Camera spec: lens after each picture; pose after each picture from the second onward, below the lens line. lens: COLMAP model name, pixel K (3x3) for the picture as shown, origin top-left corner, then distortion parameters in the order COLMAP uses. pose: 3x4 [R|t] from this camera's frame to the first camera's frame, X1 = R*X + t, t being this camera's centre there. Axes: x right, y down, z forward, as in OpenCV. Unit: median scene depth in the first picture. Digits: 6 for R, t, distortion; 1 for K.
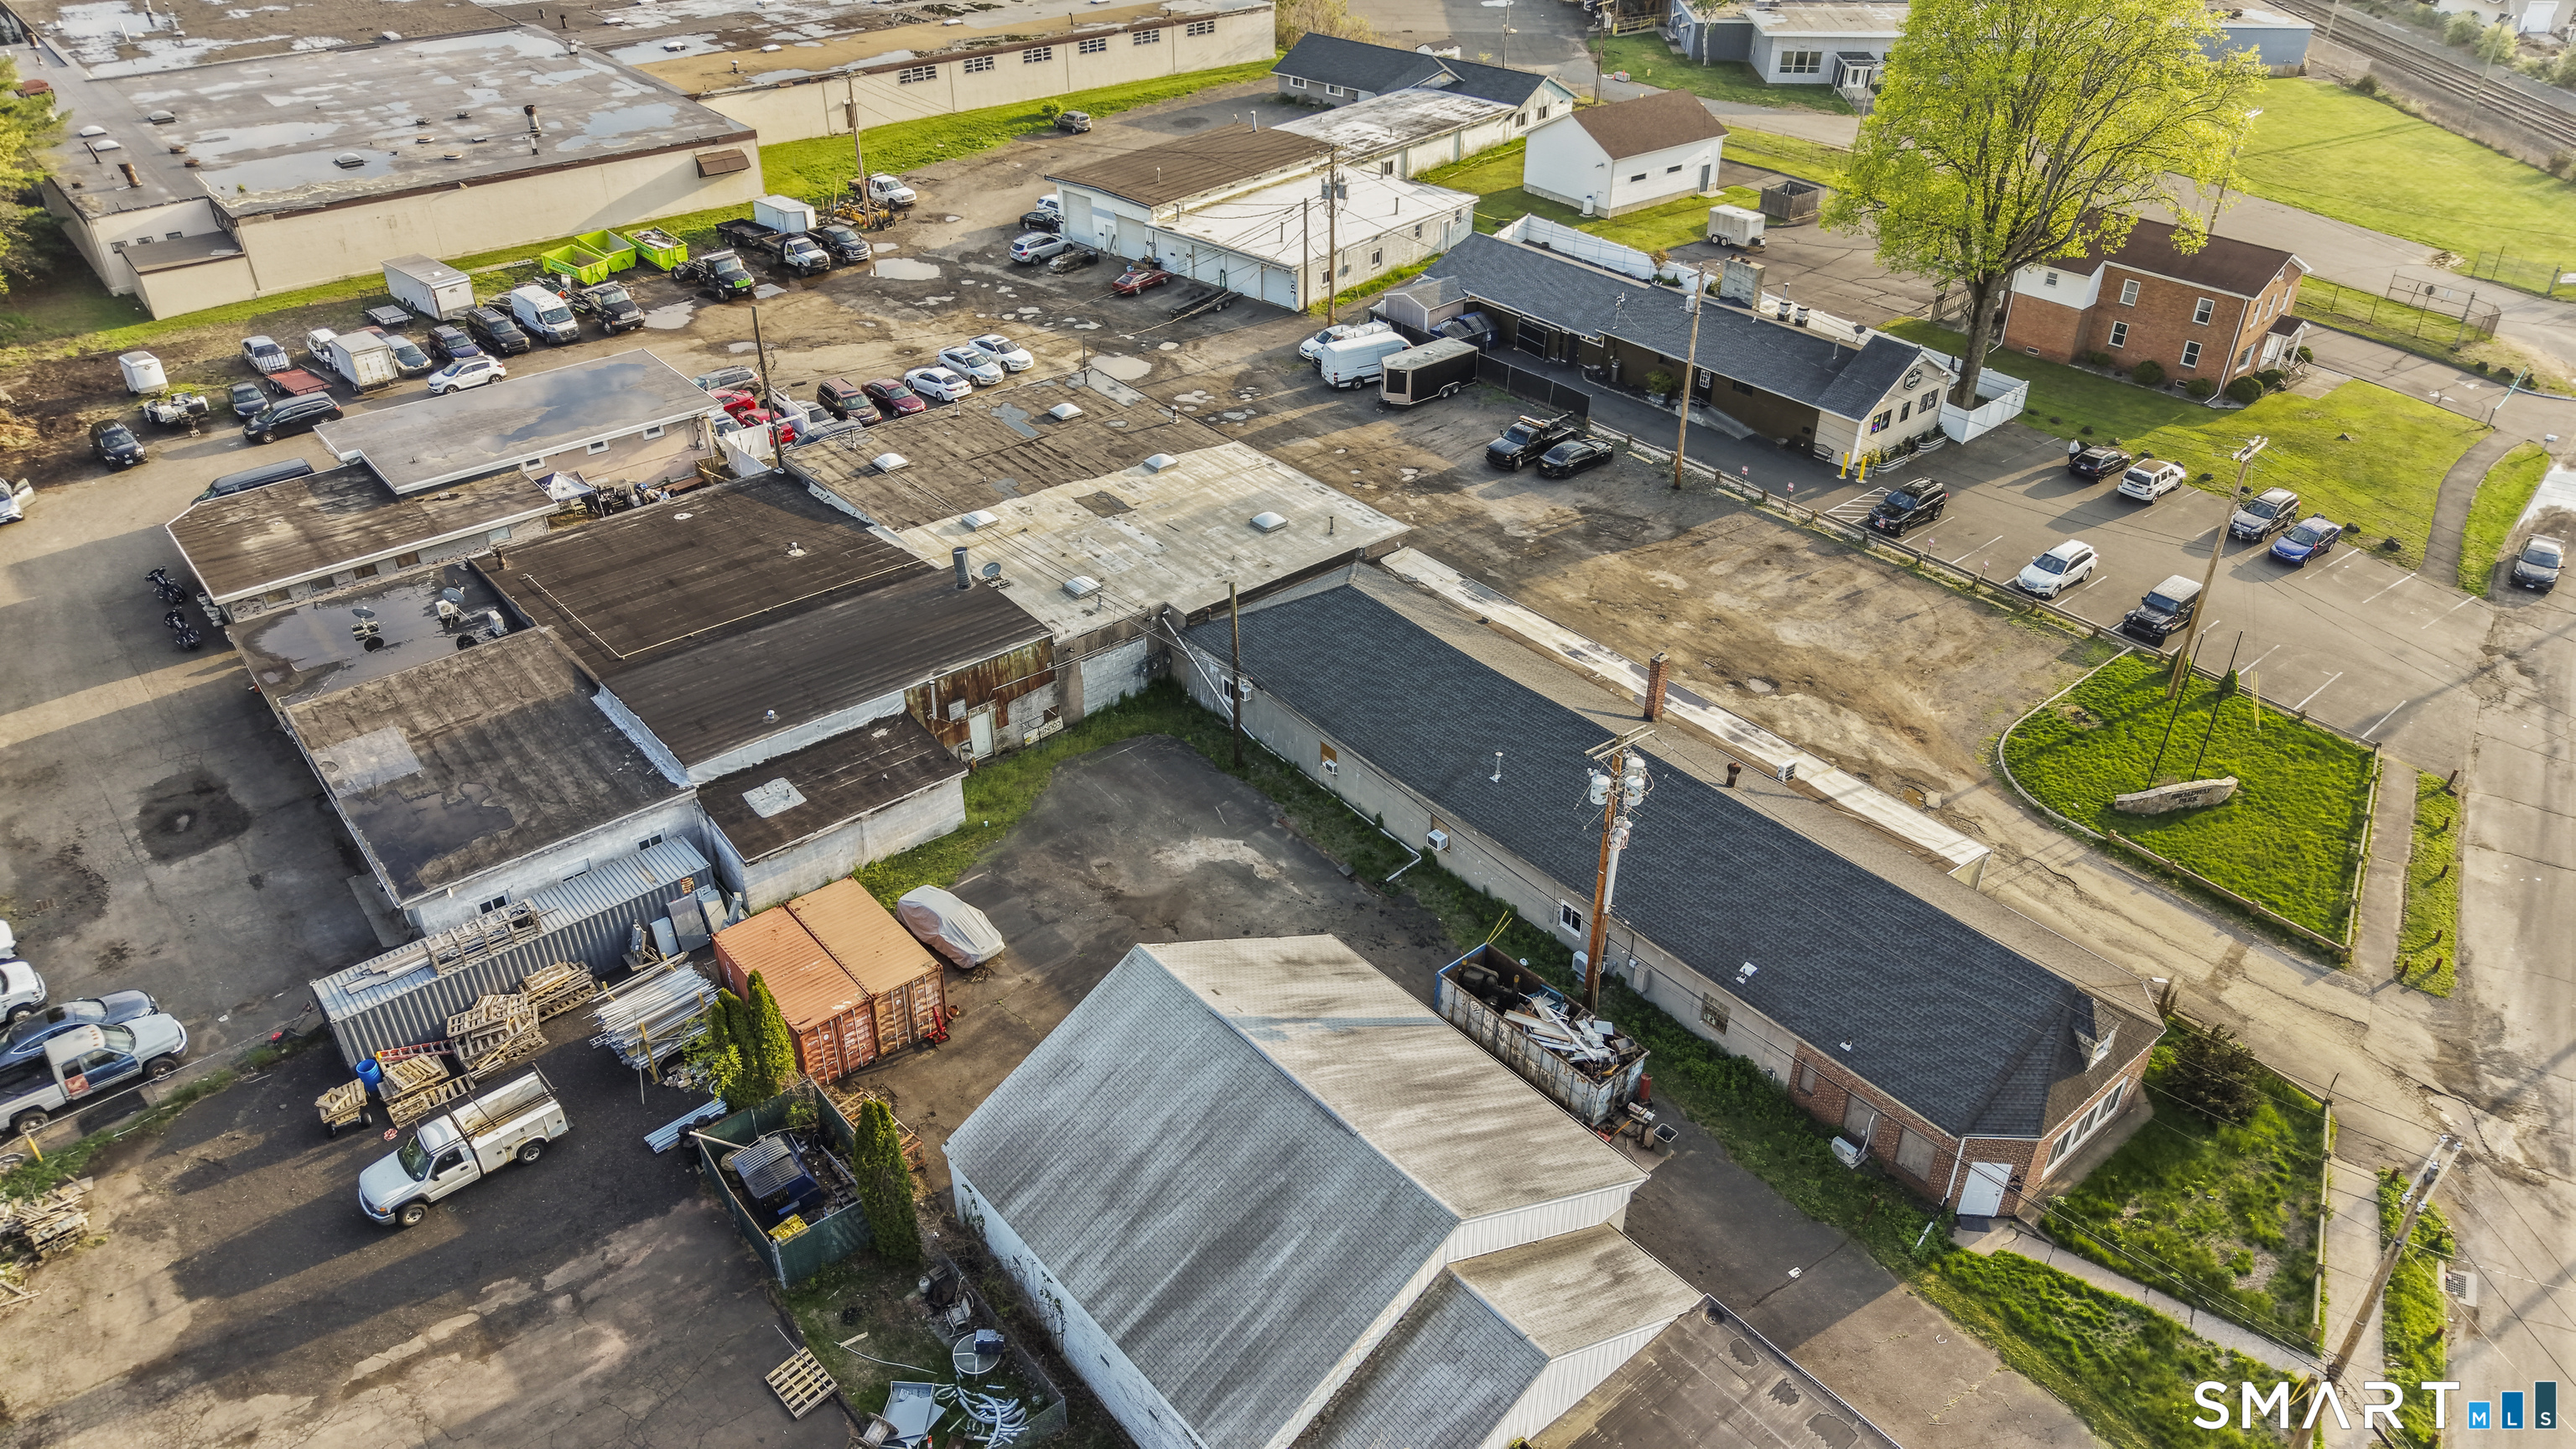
lens RADIAL K [[1722.2, 0, 1295.5], [0, 1722.2, 707.6], [0, 0, 1]] dist [0.039585, -0.044646]
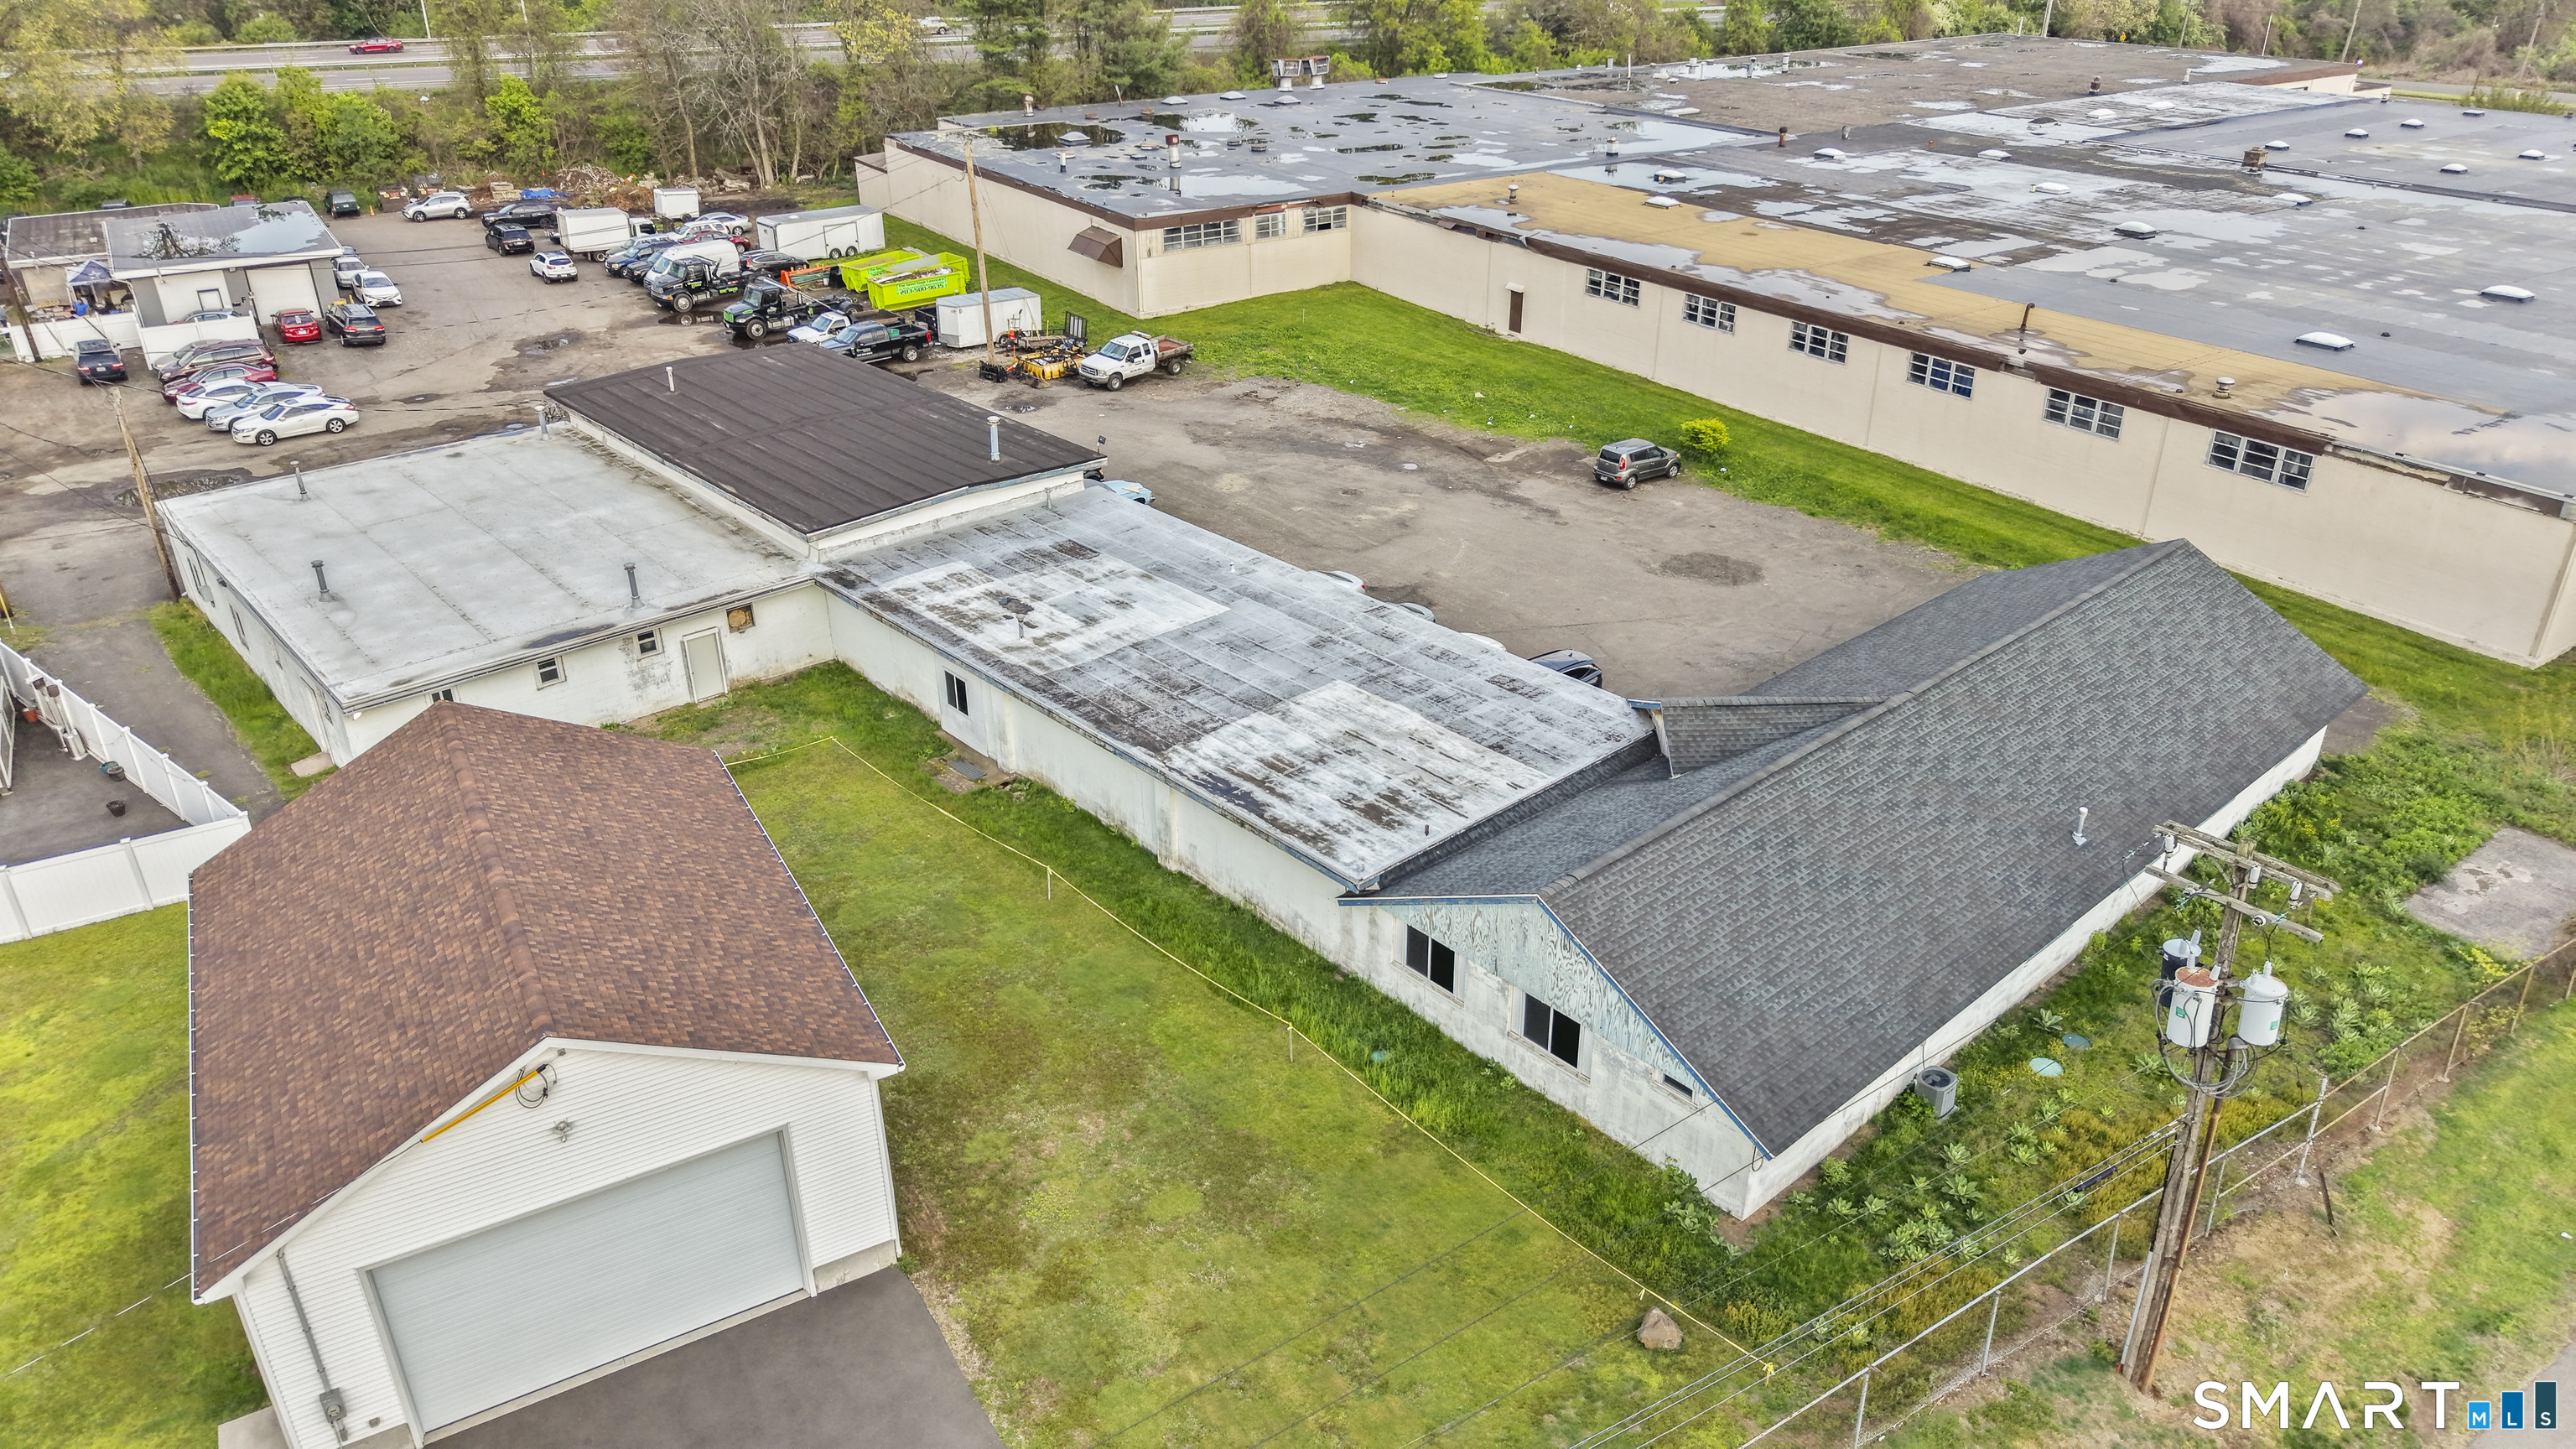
lens RADIAL K [[1722.2, 0, 1295.5], [0, 1722.2, 707.6], [0, 0, 1]] dist [0.039585, -0.044646]
pose [[-0.129659, 0.433783, -0.891640, 0.483427], [-0.529603, 0.729926, 0.432122, -0.673339], [0.838278, 0.528243, 0.135091, 1.373370]]
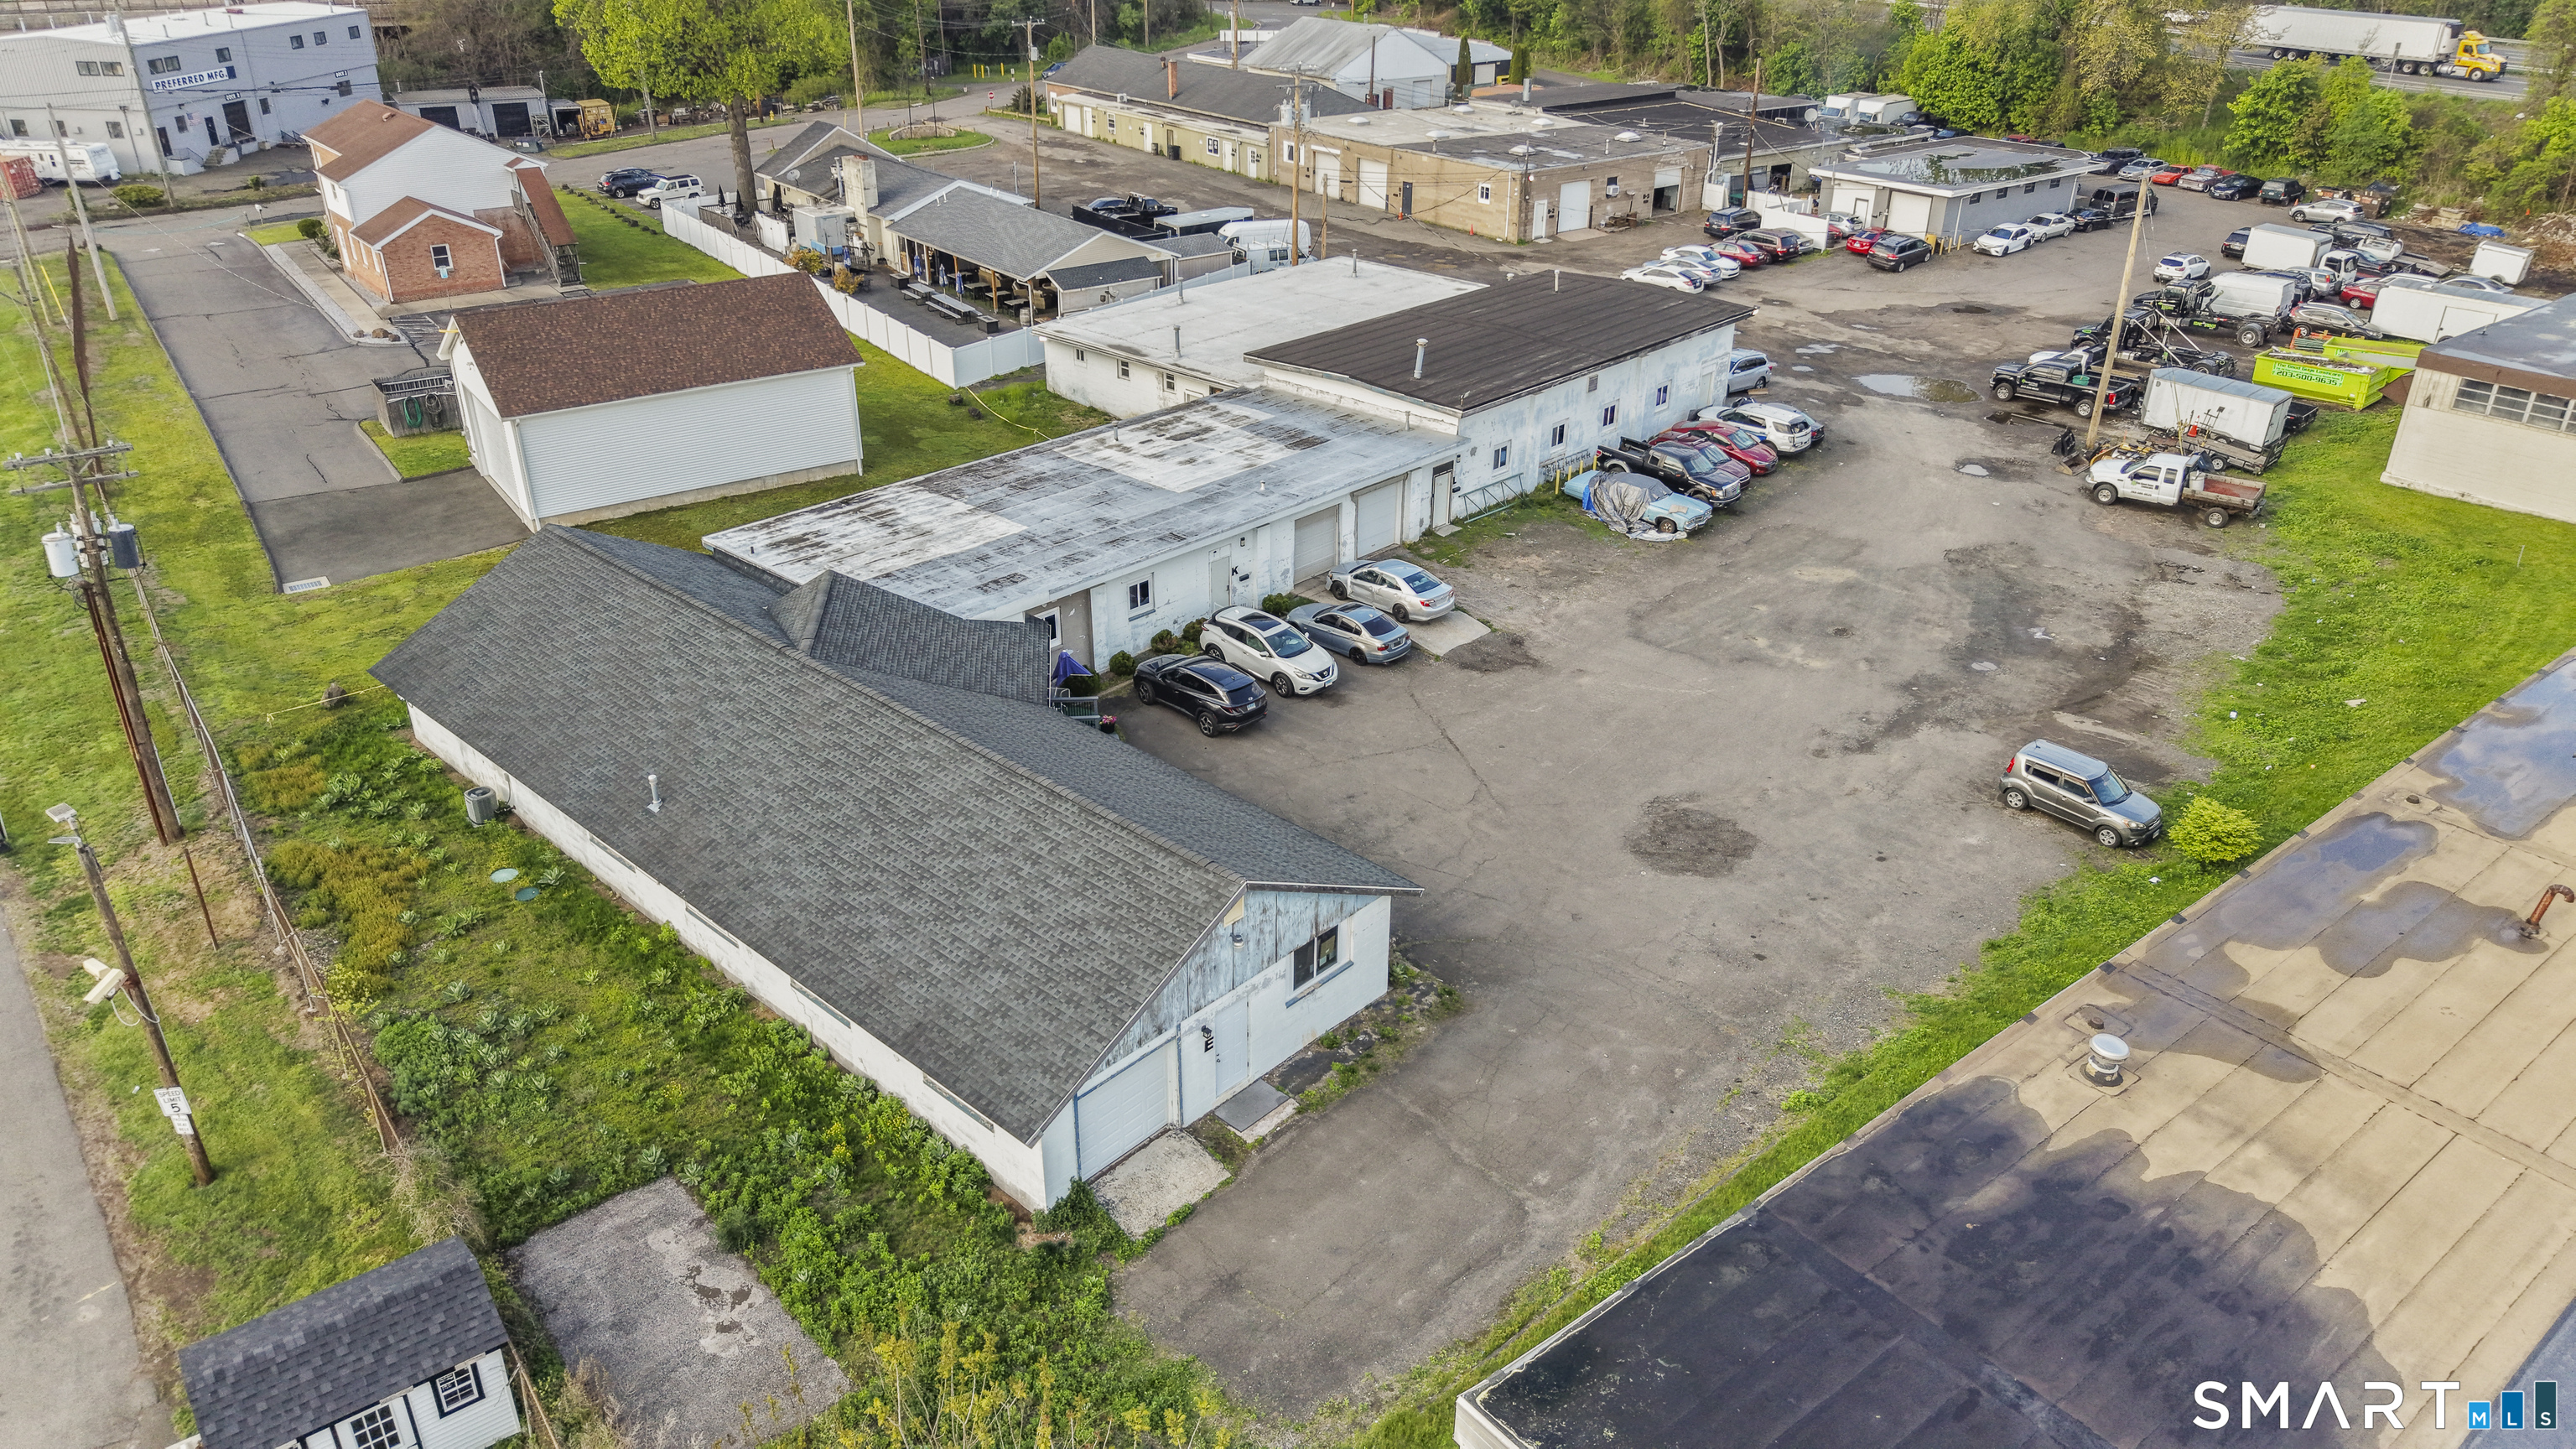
lens RADIAL K [[1722.2, 0, 1295.5], [0, 1722.2, 707.6], [0, 0, 1]] dist [0.039585, -0.044646]
pose [[-0.999250, -0.029142, 0.025497, -0.010136], [0.006883, 0.514309, 0.857577, -0.916987], [-0.038105, 0.857110, -0.513723, 1.752945]]
